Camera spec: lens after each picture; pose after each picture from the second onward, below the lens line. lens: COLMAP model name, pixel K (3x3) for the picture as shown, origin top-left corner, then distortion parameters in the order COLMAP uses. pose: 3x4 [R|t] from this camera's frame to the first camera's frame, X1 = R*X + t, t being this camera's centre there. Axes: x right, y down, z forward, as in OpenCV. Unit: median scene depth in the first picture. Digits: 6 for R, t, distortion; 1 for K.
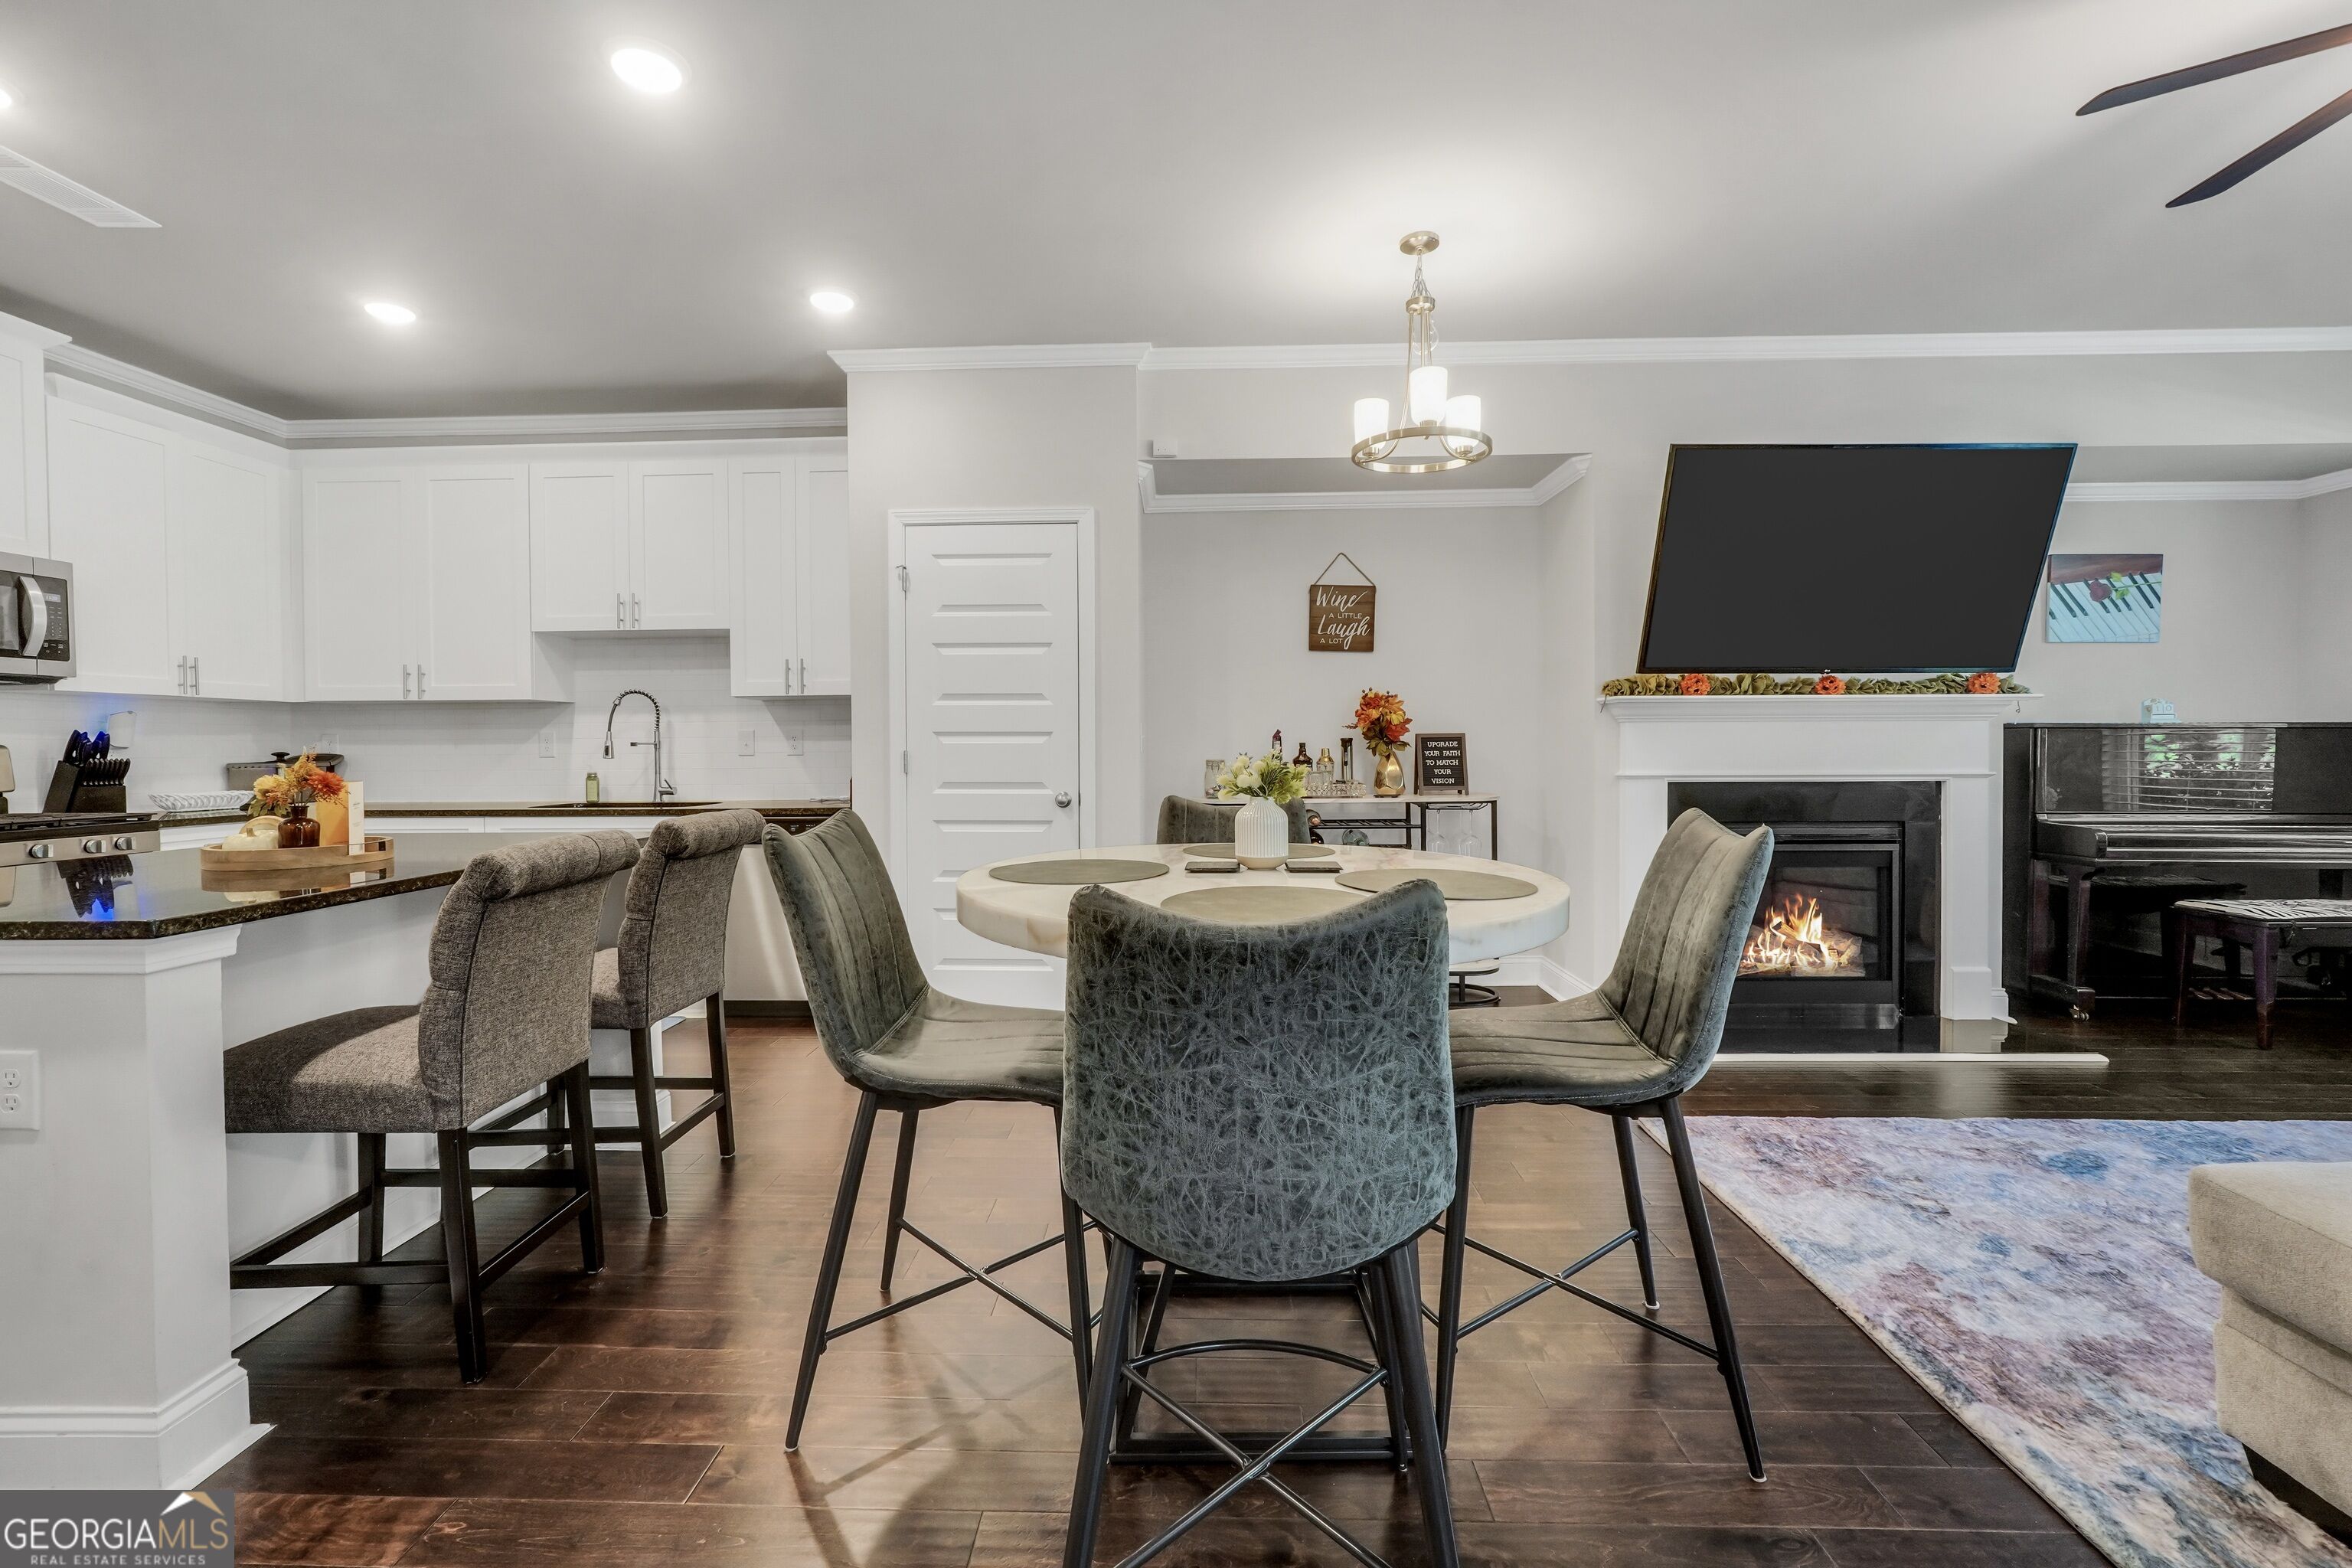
lens RADIAL K [[1001.8, 0, 1172.4], [0, 1001.8, 760.9], [0, 0, 1]] dist [-0.015993, 0.006011]
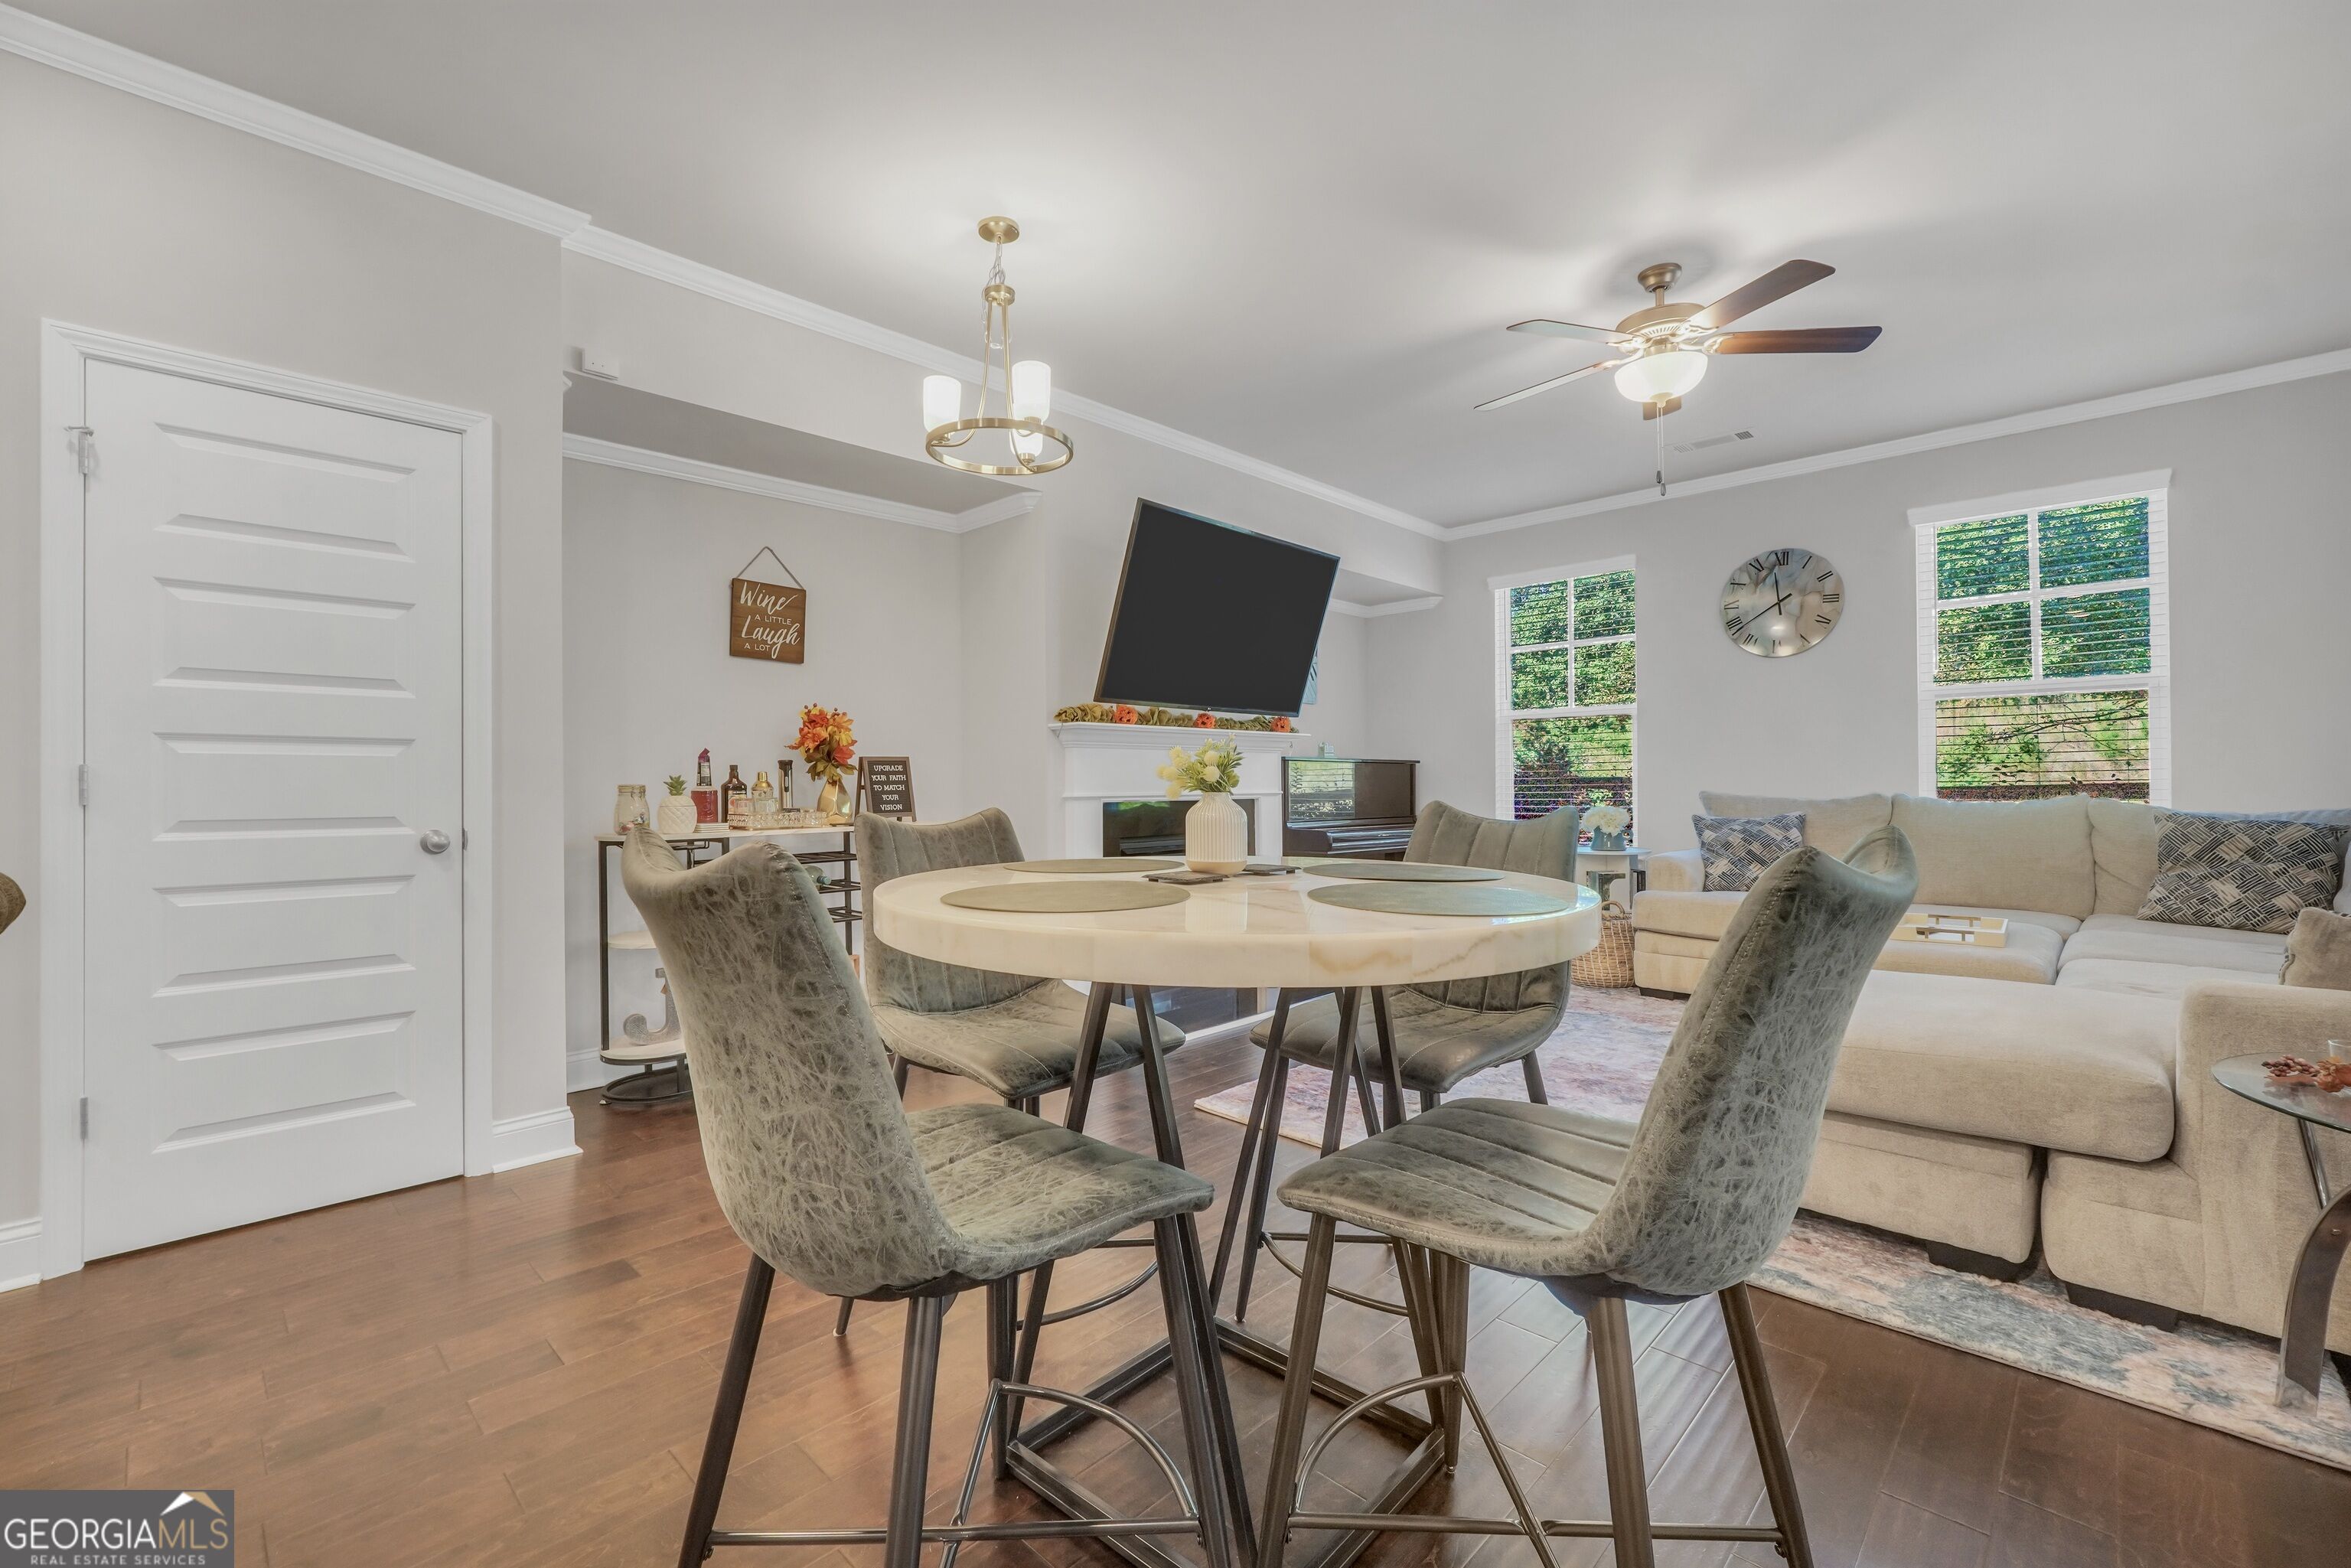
lens RADIAL K [[989.0, 0, 1156.5], [0, 989.0, 781.4], [0, 0, 1]] dist [-0.018909, 0.006405]
pose [[0.679425, 0.001511, 0.733743, -0.260958], [0.017448, 0.999682, -0.018215, 0.018727], [-0.733537, 0.025178, 0.679183, 0.209151]]
